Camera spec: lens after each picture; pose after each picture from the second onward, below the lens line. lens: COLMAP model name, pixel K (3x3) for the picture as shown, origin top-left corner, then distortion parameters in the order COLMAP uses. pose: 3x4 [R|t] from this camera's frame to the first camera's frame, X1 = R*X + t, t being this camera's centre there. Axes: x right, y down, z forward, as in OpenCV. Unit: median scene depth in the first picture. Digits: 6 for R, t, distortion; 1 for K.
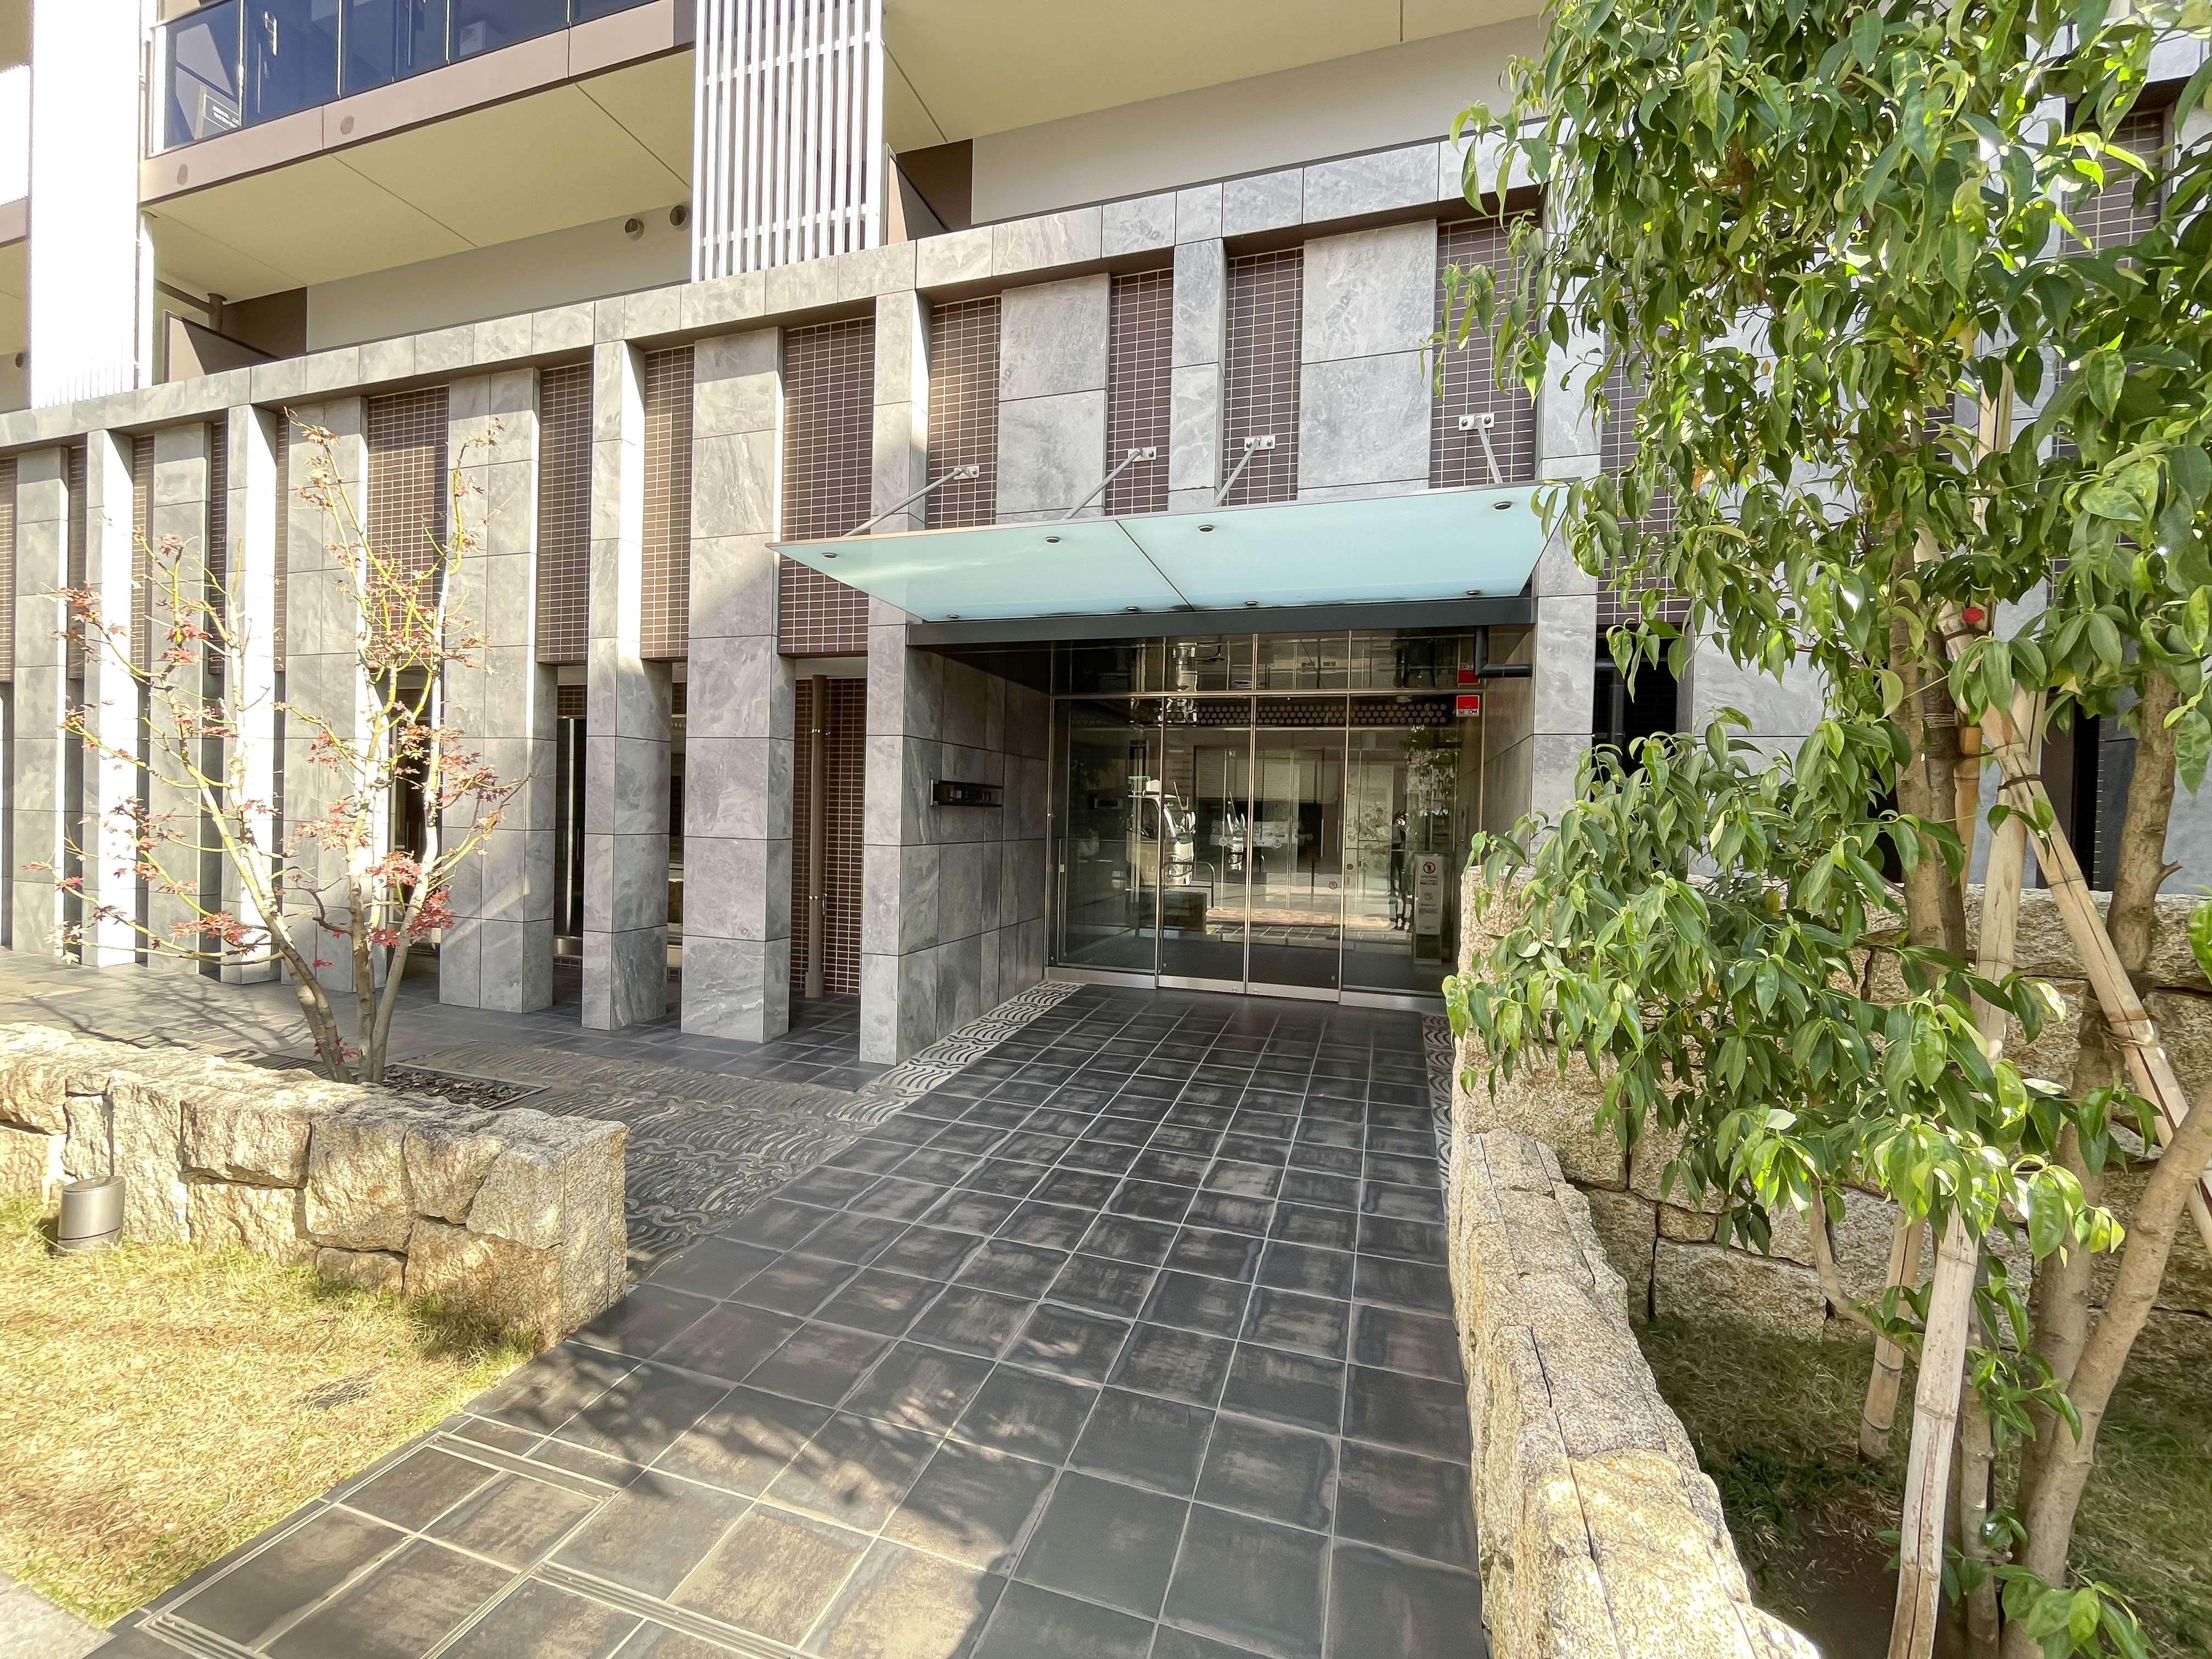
lens RADIAL K [[894.4, 0, 1098.8], [0, 894.4, 832.4], [0, 0, 1]] dist [-0.004285, -0.000645]
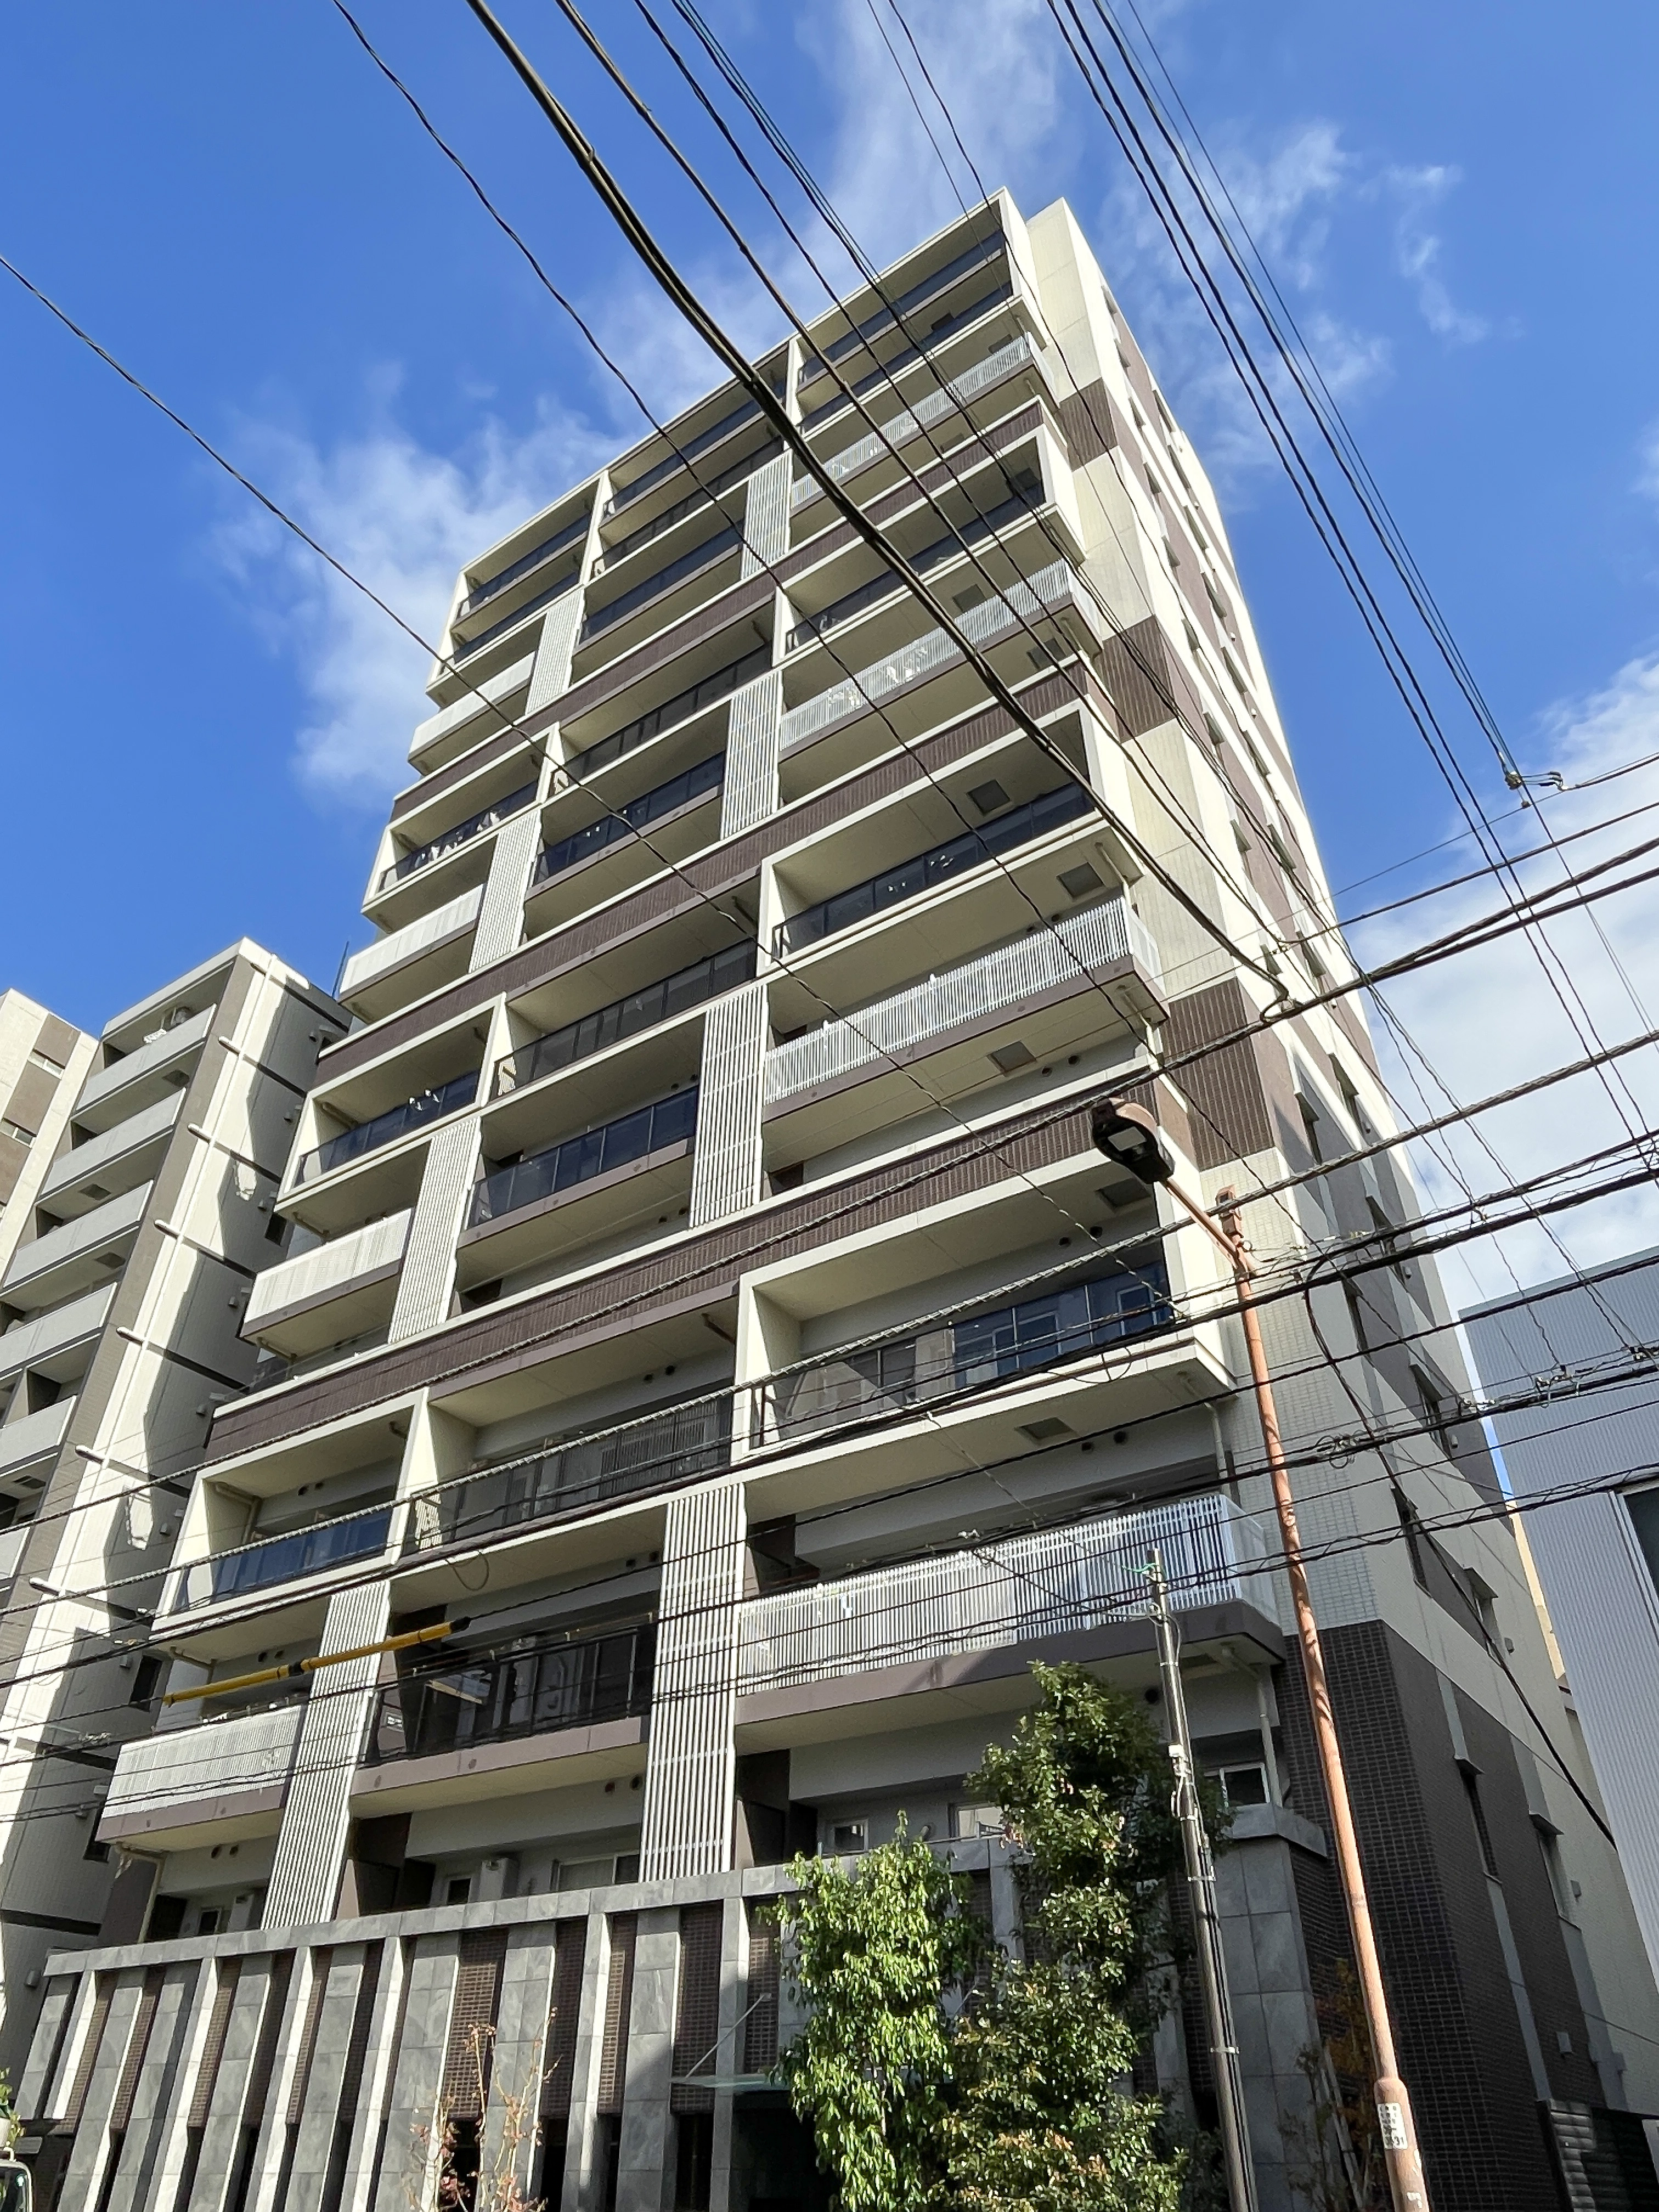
lens RADIAL K [[1438.9, 0, 838.7], [0, 1438.9, 1111.4], [0, 0, 1]] dist [0.001448, 0.002308]
pose [[0.959041, -0.190122, -0.209986, 0.911239], [0.017185, 0.778985, -0.626807, 0.052104], [0.282746, 0.597525, 0.750346, -2.168932]]
